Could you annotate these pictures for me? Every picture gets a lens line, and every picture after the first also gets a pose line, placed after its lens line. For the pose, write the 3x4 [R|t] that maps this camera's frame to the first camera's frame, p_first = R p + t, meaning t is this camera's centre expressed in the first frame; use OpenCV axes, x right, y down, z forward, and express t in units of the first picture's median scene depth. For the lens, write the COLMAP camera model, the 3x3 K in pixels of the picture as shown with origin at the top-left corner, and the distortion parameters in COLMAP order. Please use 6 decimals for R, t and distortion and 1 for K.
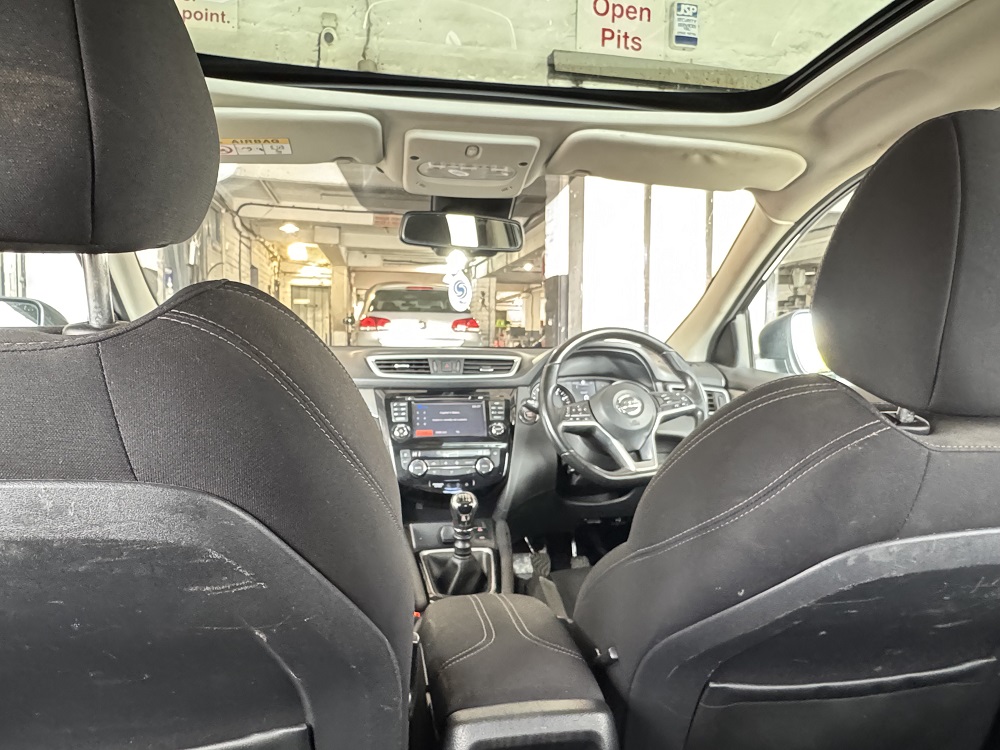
lens RADIAL K [[651.3, 0, 495.2], [0, 651.3, 376.4], [0, 0, 1]] dist [-0.006585, -0.003158]
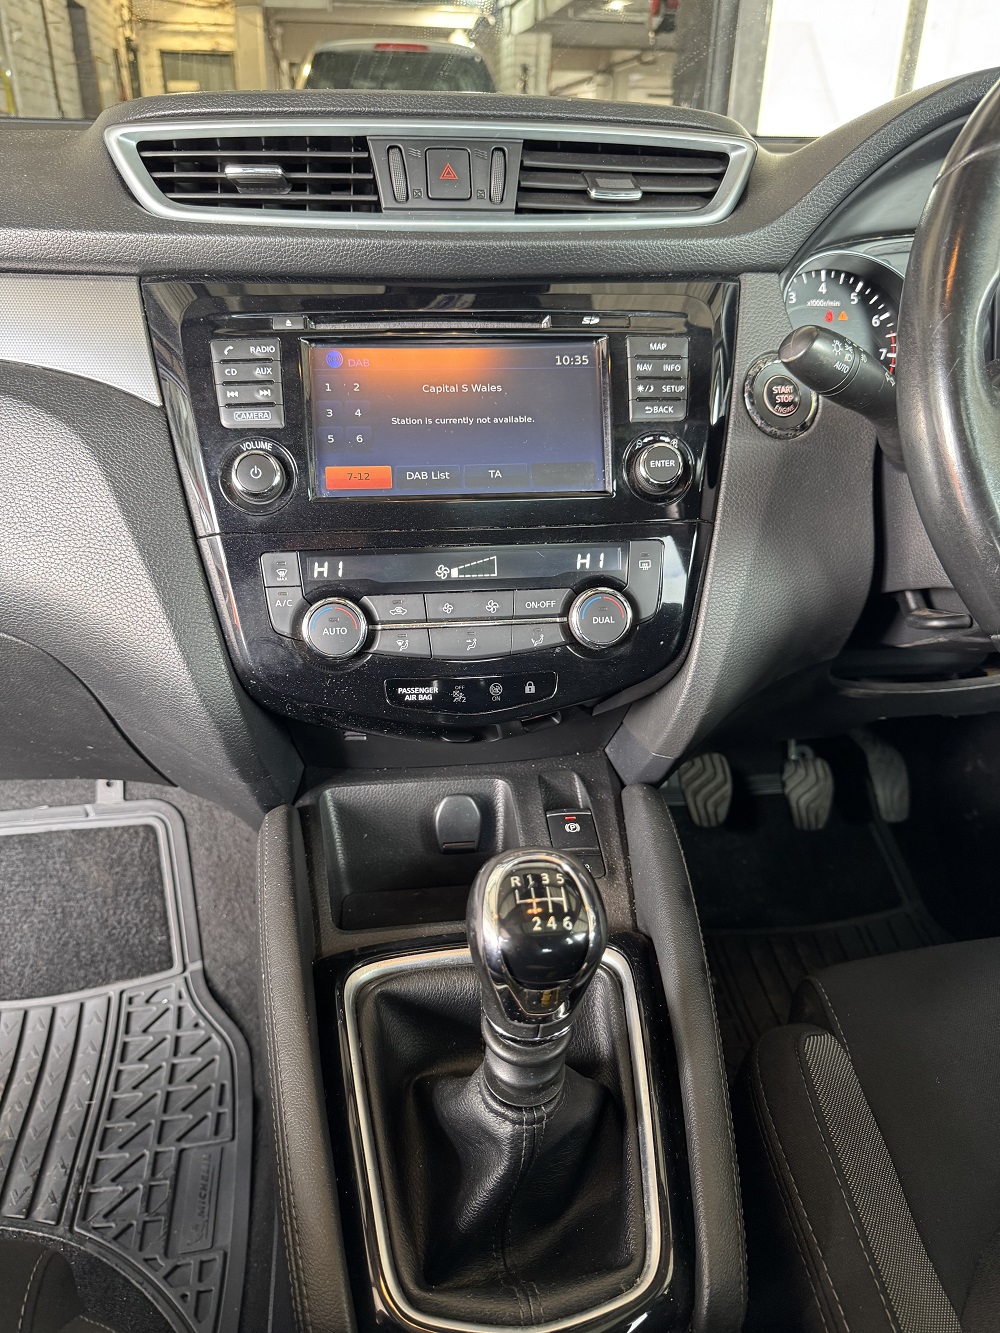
lens RADIAL K [[930.5, 0, 498.3], [0, 930.5, 670.3], [0, 0, 1]] dist [-0.012035, -0.011900]
pose [[0.999373, 0.023487, -0.026498, -0.043826], [-0.010281, 0.908576, 0.417594, 0.007176], [0.033883, -0.417060, 0.908247, 0.630452]]
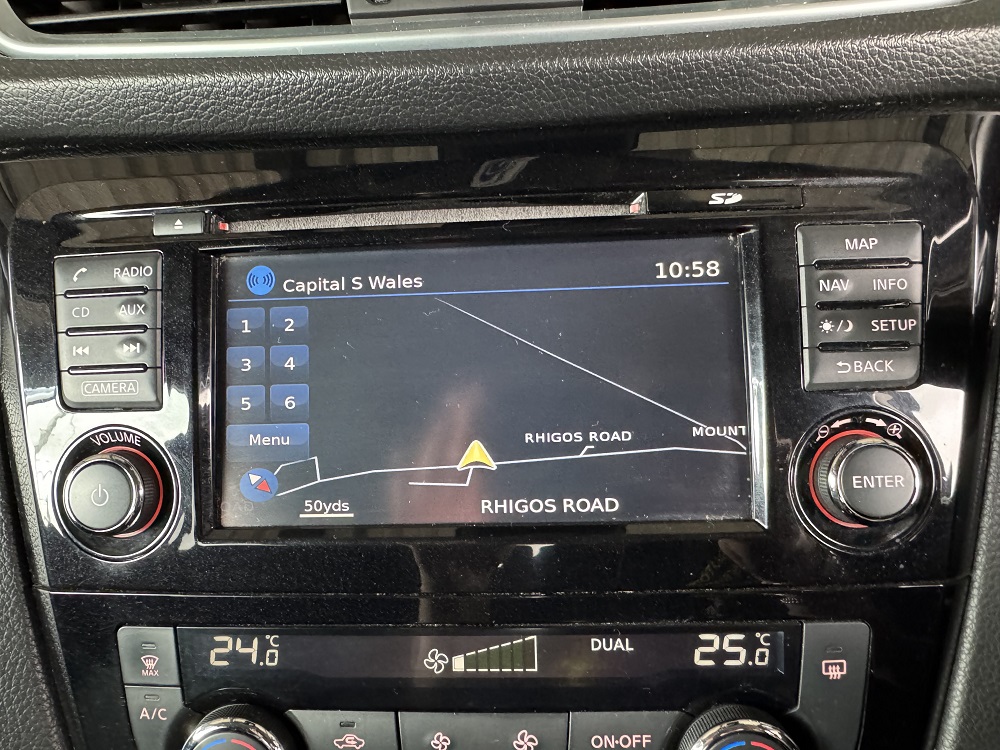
lens RADIAL K [[698.0, 0, 470.7], [0, 698.0, 401.2], [0, 0, 1]] dist [-0.012035, -0.011900]
pose [[0.975065, 0.041041, -0.218090, -0.039142], [0.044525, 0.926586, 0.373439, 0.016360], [0.217406, -0.373837, 0.901654, 0.844979]]
